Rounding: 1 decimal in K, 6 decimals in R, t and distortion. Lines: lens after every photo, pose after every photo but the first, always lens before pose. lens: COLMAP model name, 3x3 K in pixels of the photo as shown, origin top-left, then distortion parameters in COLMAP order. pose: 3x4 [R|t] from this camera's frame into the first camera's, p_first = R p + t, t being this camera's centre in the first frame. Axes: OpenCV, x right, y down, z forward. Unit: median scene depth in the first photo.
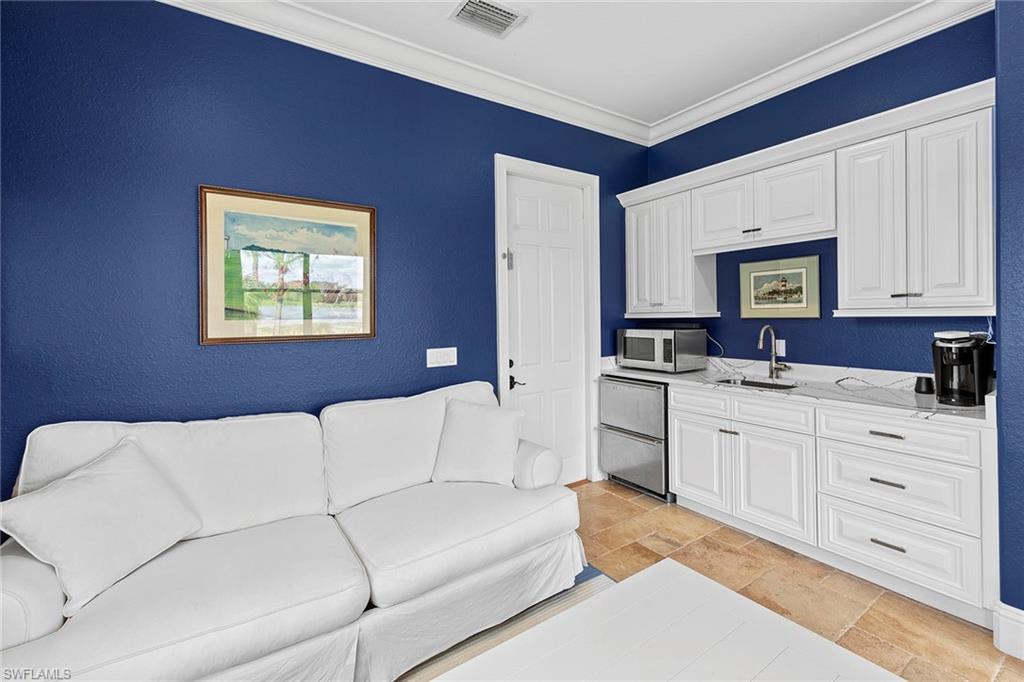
lens RADIAL K [[431.4, 0, 485.8], [0, 431.4, 320.1], [0, 0, 1]] dist [0.005642, 0.000189]
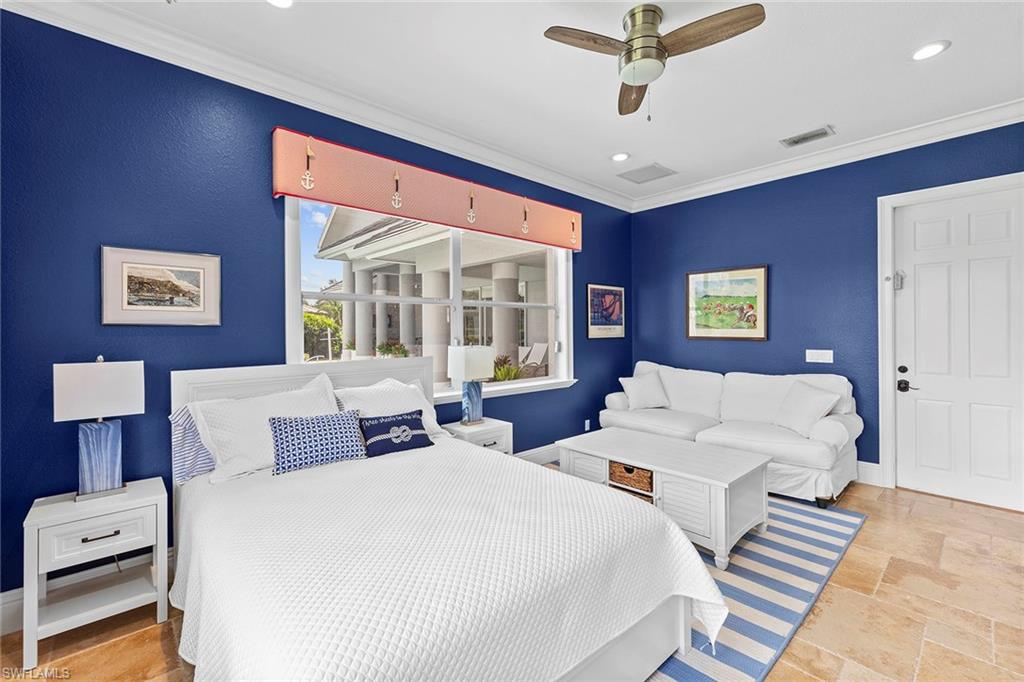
lens RADIAL K [[431.4, 0, 509.1], [0, 431.4, 333.3], [0, 0, 1]] dist [0.005642, 0.000189]
pose [[0.143450, 0.026024, -0.989315, 1.341803], [-0.008494, 0.999650, 0.025064, -0.021340], [0.989621, 0.004808, 0.143621, -0.276168]]
